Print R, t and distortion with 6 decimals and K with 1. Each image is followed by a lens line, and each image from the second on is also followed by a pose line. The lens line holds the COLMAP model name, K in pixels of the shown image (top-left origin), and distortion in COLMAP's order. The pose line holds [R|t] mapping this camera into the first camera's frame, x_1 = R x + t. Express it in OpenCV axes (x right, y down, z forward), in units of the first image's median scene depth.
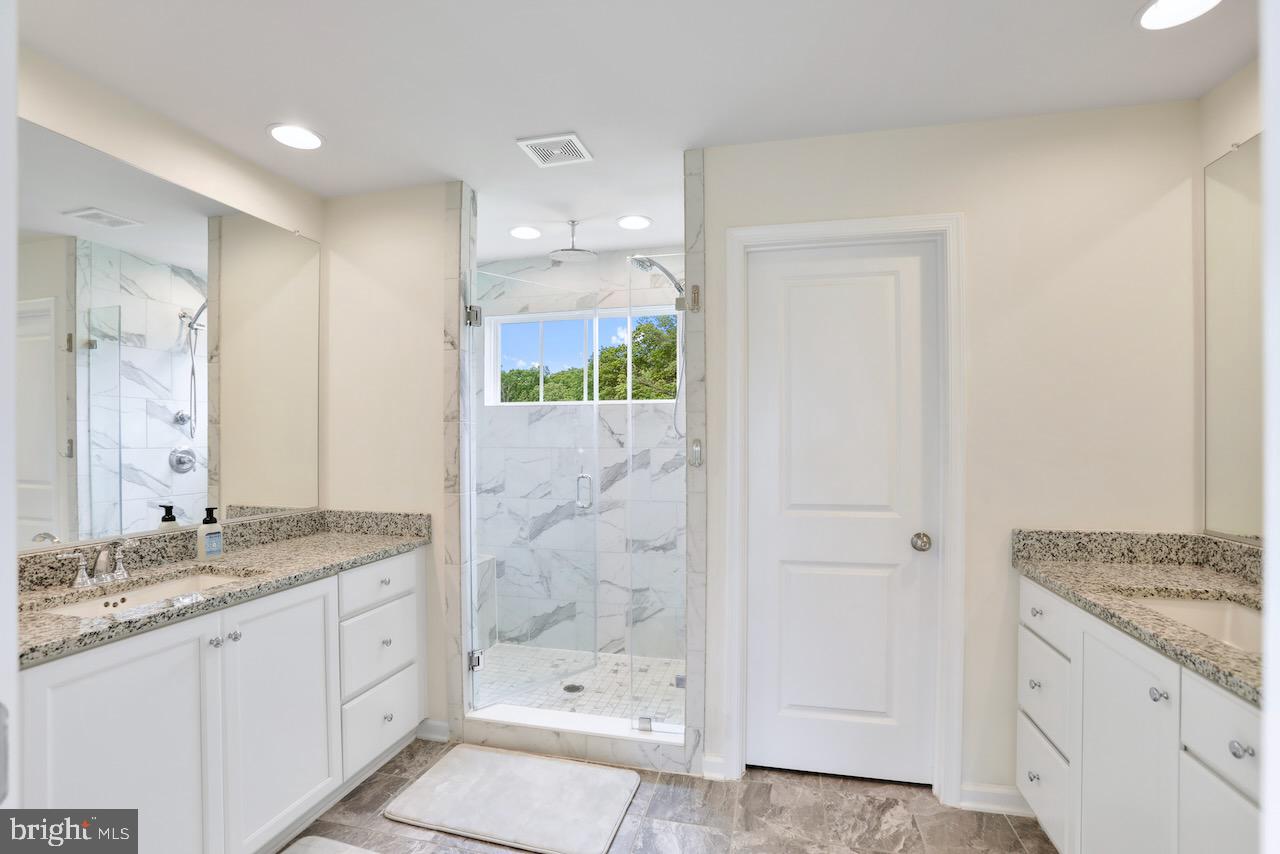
lens RADIAL K [[586.7, 0, 636.5], [0, 586.7, 439.2], [0, 0, 1]] dist [-0.060605, 0.016047]
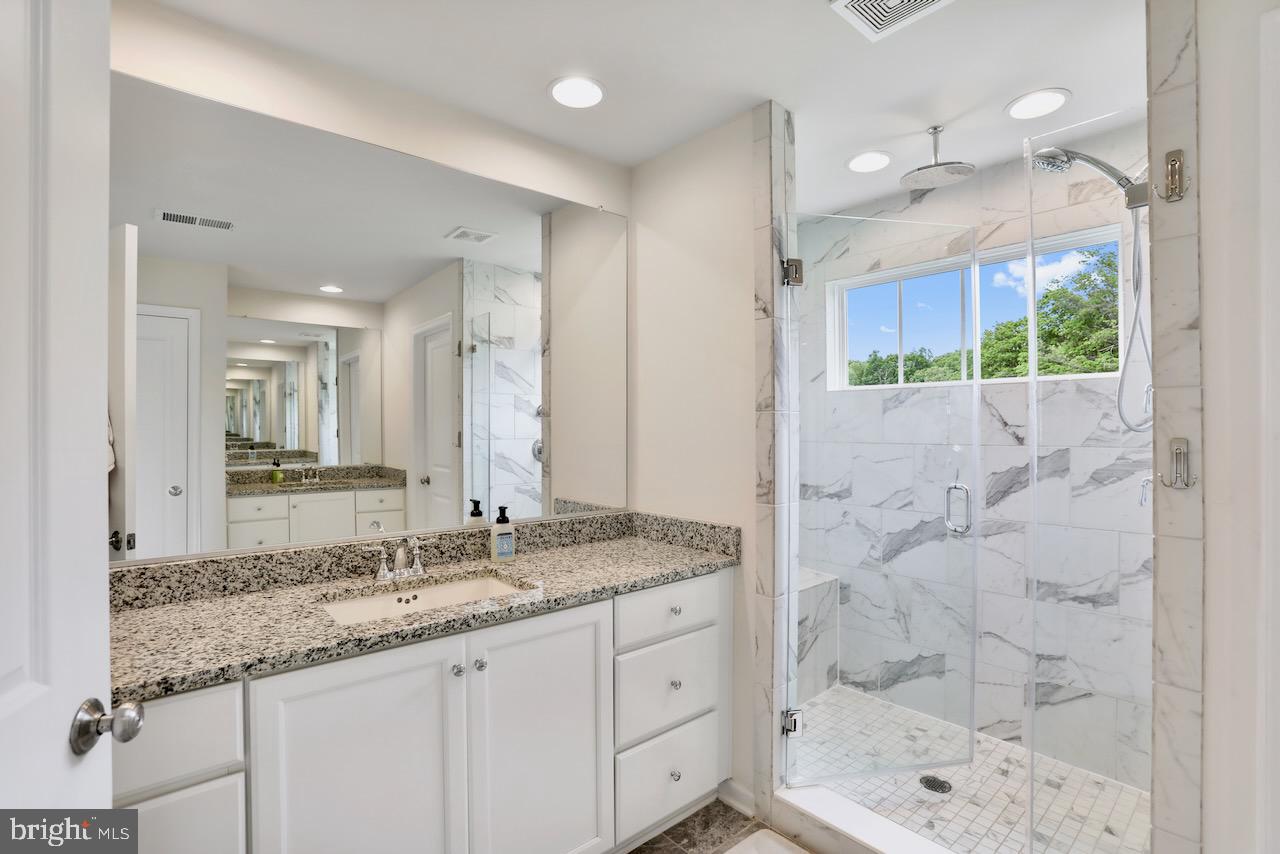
lens RADIAL K [[586.7, 0, 637.4], [0, 586.7, 426.0], [0, 0, 1]] dist [-0.060605, 0.016047]
pose [[0.814462, -0.000982, -0.580216, -0.002357], [-0.001339, 0.999993, -0.003572, -0.007619], [0.580216, 0.003687, 0.814455, 0.259437]]
